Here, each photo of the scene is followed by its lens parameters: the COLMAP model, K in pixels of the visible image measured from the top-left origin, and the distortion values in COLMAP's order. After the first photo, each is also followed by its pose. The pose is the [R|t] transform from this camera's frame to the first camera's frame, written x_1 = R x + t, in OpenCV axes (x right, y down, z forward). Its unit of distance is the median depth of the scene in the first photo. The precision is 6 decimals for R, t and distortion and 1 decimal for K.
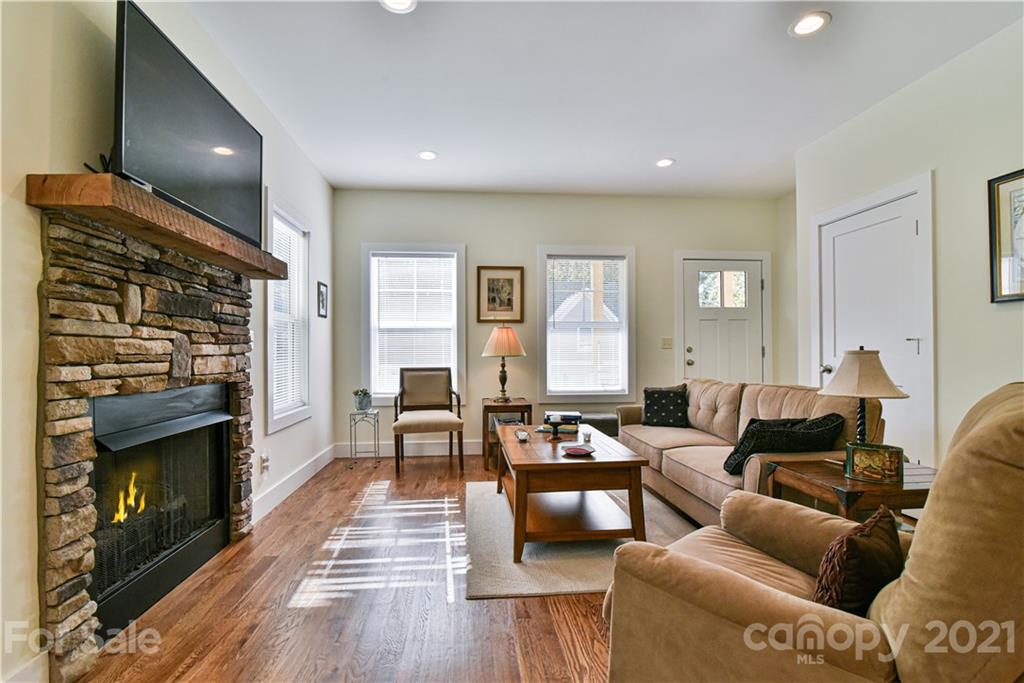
lens RADIAL K [[472.0, 0, 503.2], [0, 472.0, 349.3], [0, 0, 1]] dist [-0.016929, 0.000185]
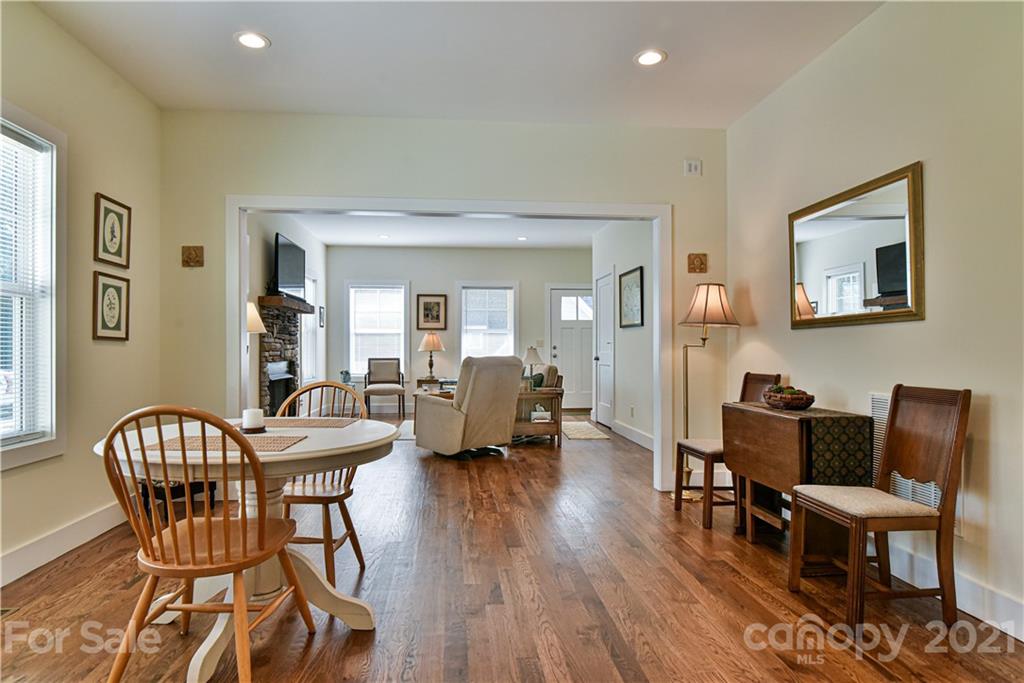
lens RADIAL K [[597.2, 0, 498.9], [0, 597.2, 347.8], [0, 0, 1]] dist [-0.000450, -0.000190]
pose [[0.999975, 0.003855, -0.005955, 0.248267], [-0.003836, 0.999988, 0.003125, -0.003660], [0.005967, -0.003102, 0.999977, -1.074263]]
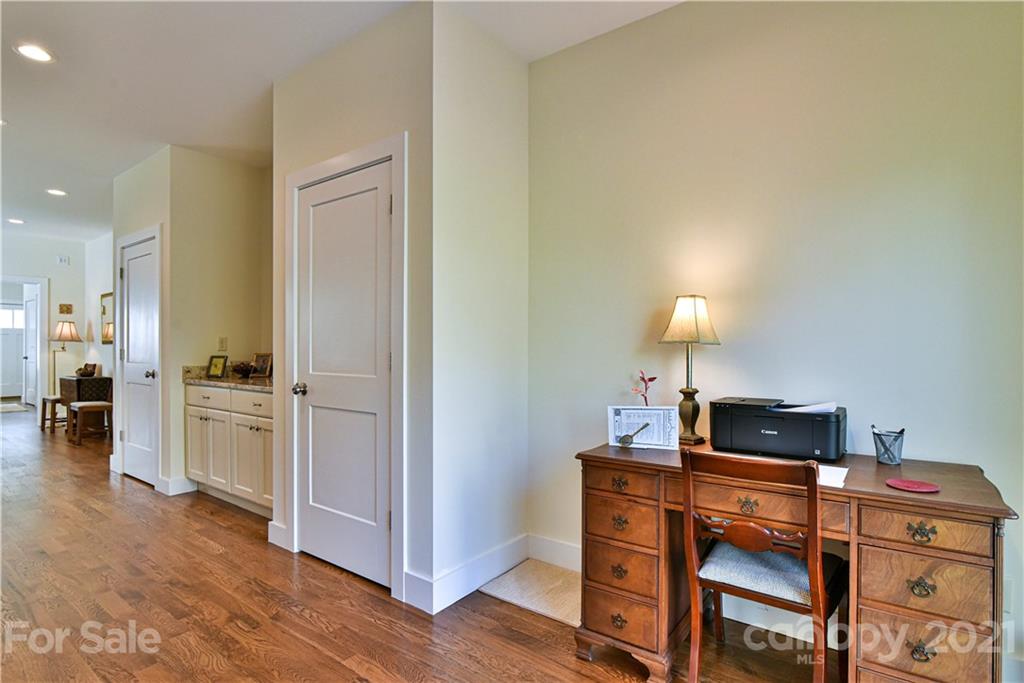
lens RADIAL K [[508.6, 0, 506.7], [0, 508.6, 348.9], [0, 0, 1]] dist [-0.020121, 0.000177]
pose [[0.659030, 0.007263, 0.752082, 0.290353], [-0.011244, 0.999937, 0.000196, -0.027828], [-0.752033, -0.008586, 0.659070, -2.225673]]
